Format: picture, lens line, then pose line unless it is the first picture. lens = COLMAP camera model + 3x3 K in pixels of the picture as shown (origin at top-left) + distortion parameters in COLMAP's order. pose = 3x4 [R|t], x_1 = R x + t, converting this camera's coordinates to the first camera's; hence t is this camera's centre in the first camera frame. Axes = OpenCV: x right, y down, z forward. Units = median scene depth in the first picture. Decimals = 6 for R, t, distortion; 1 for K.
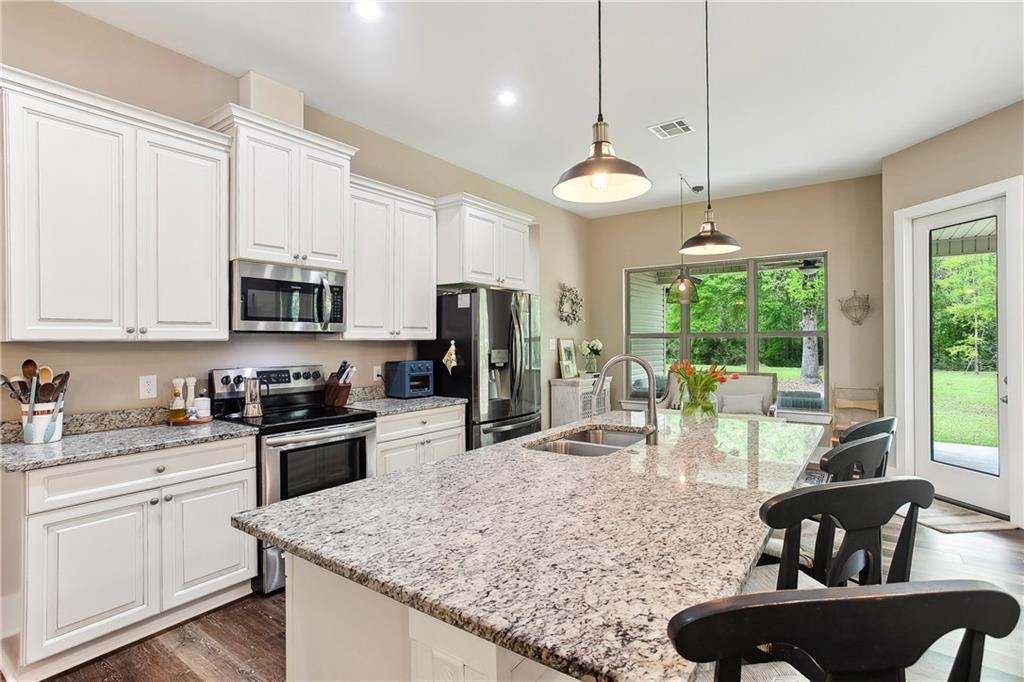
lens RADIAL K [[515.1, 0, 518.0], [0, 515.1, 338.3], [0, 0, 1]] dist [-0.061802, 0.040449]
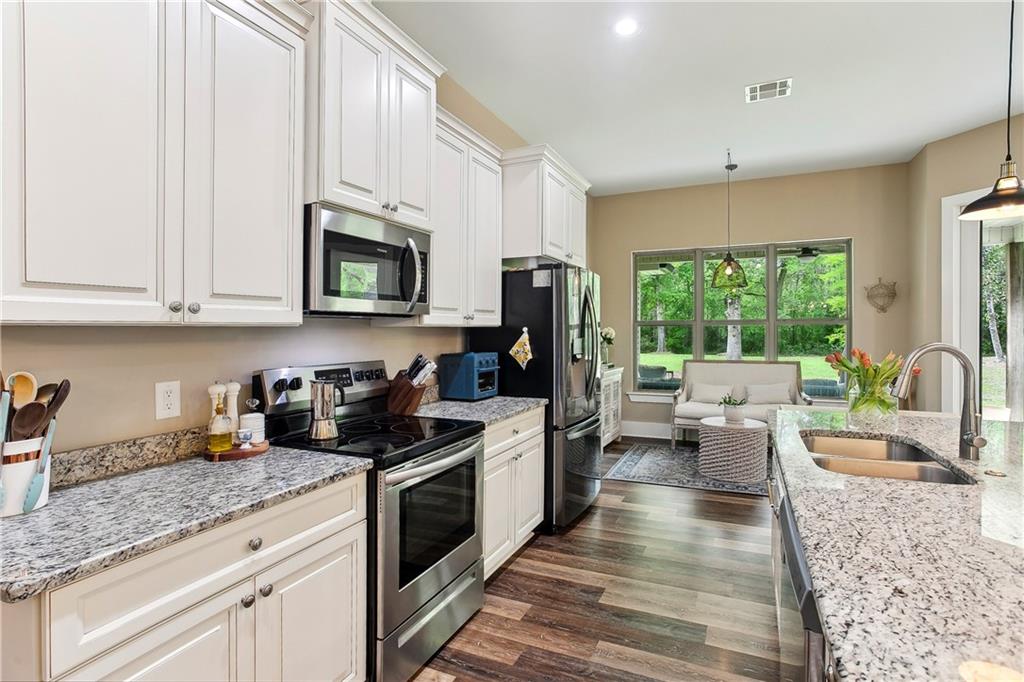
lens RADIAL K [[511.9, 0, 506.6], [0, 511.9, 330.4], [0, 0, 1]] dist [-0.054468, 0.040411]
pose [[0.980029, -0.000535, 0.198852, -0.395338], [-0.000568, 0.999985, 0.005489, 0.005940], [-0.198852, -0.005492, 0.980014, 0.270407]]
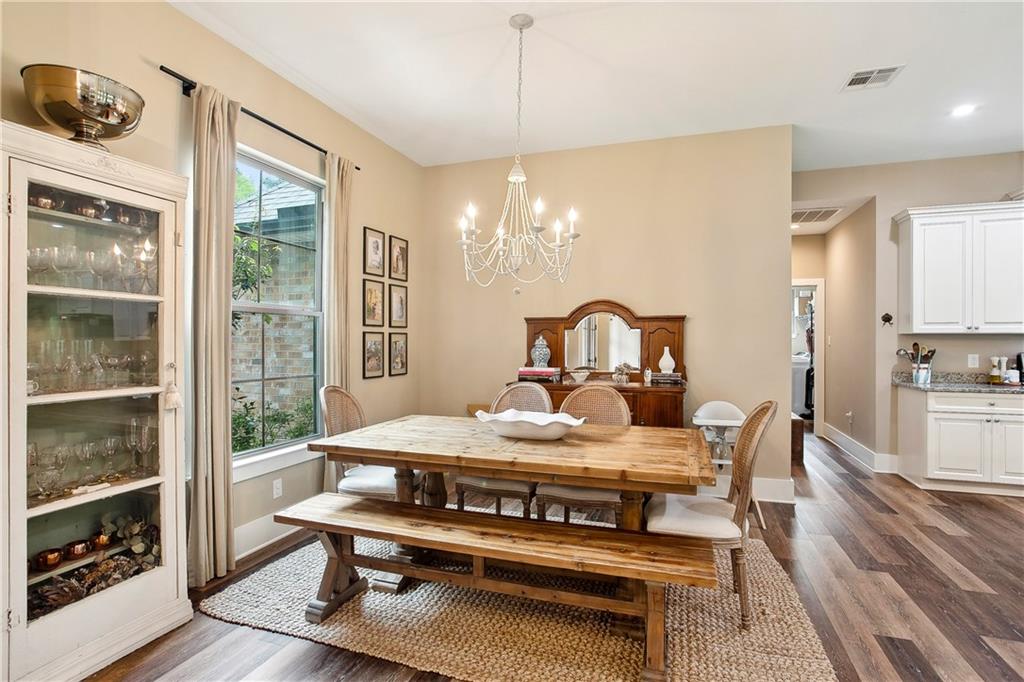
lens RADIAL K [[515.1, 0, 518.0], [0, 515.1, 338.3], [0, 0, 1]] dist [-0.061802, 0.040449]
pose [[0.311186, 0.003406, -0.950343, 0.355434], [-0.002119, 0.999994, 0.002890, 0.015940], [0.950347, 0.001115, 0.311191, -0.876349]]
